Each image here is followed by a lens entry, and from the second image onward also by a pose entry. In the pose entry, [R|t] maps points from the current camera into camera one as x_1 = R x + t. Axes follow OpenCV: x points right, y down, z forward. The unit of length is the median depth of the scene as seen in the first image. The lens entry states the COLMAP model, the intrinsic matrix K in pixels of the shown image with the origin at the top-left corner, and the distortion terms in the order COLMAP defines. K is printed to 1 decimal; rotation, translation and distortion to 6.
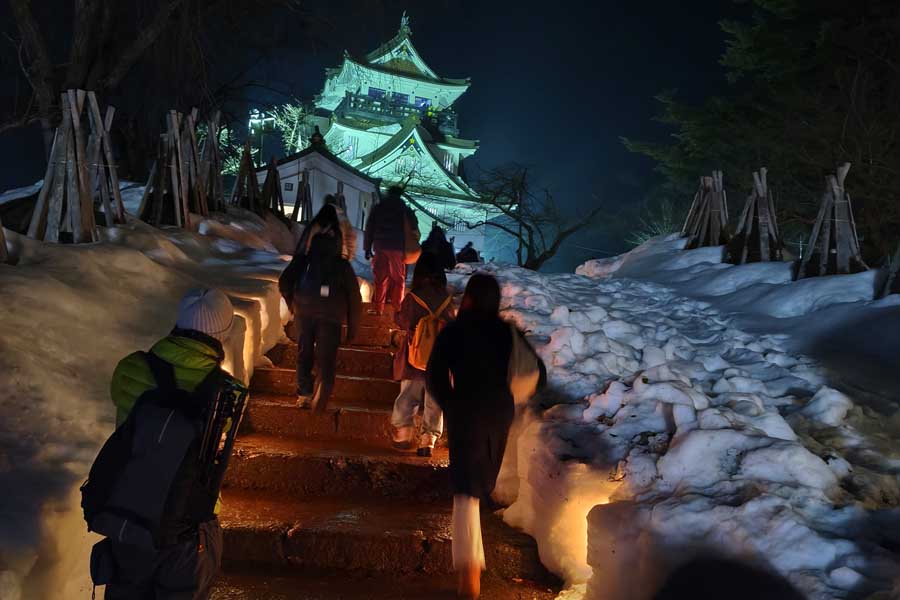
lens RADIAL K [[816.5, 0, 446.9], [0, 816.5, 320.9], [0, 0, 1]] dist [0.062674, -0.007004]
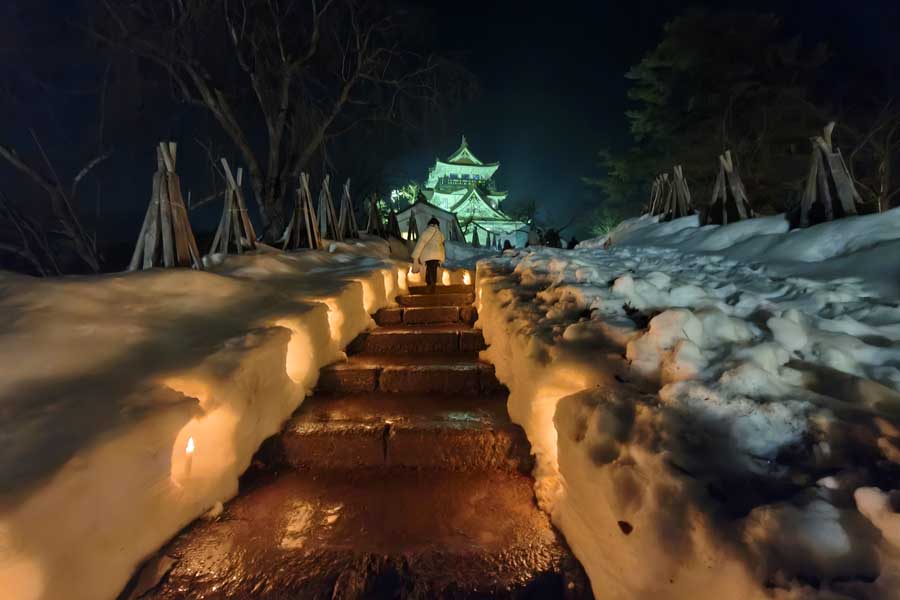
lens RADIAL K [[383.3, 0, 450.2], [0, 383.3, 264.9], [0, 0, 1]] dist [0.005424, -0.000017]
pose [[0.984795, -0.118197, -0.127314, 0.001829], [0.111472, 0.992030, -0.058740, -0.014802], [0.133243, 0.043654, 0.990122, 0.292433]]
